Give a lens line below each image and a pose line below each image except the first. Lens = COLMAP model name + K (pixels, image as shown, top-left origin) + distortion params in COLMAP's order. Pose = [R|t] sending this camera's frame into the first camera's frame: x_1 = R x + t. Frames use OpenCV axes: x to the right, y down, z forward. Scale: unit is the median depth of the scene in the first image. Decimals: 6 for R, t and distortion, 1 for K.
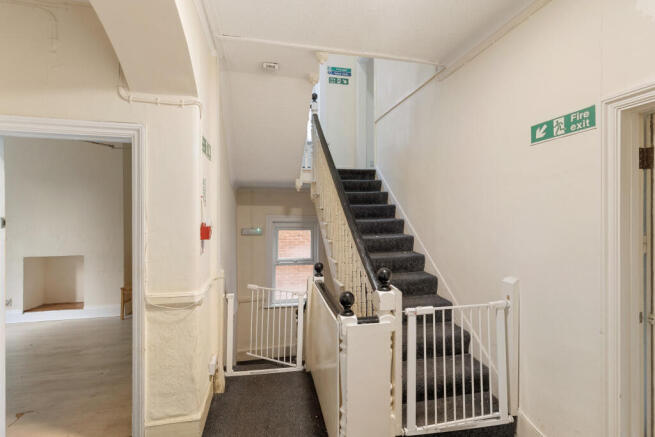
lens RADIAL K [[306.4, 0, 328.1], [0, 306.4, 221.5], [0, 0, 1]] dist [0.005400, 0.000179]
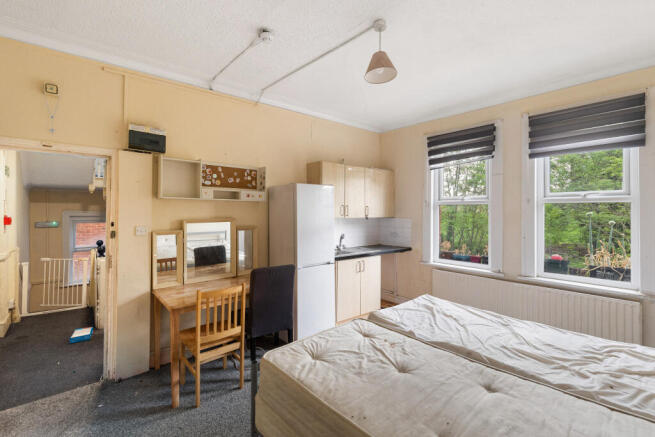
lens RADIAL K [[306.4, 0, 330.1], [0, 306.4, 212.3], [0, 0, 1]] dist [0.005400, 0.000179]
pose [[0.883169, -0.004119, 0.469037, 0.180094], [0.011581, 0.999848, -0.013027, 0.014306], [-0.468912, 0.016937, 0.883083, -0.635630]]
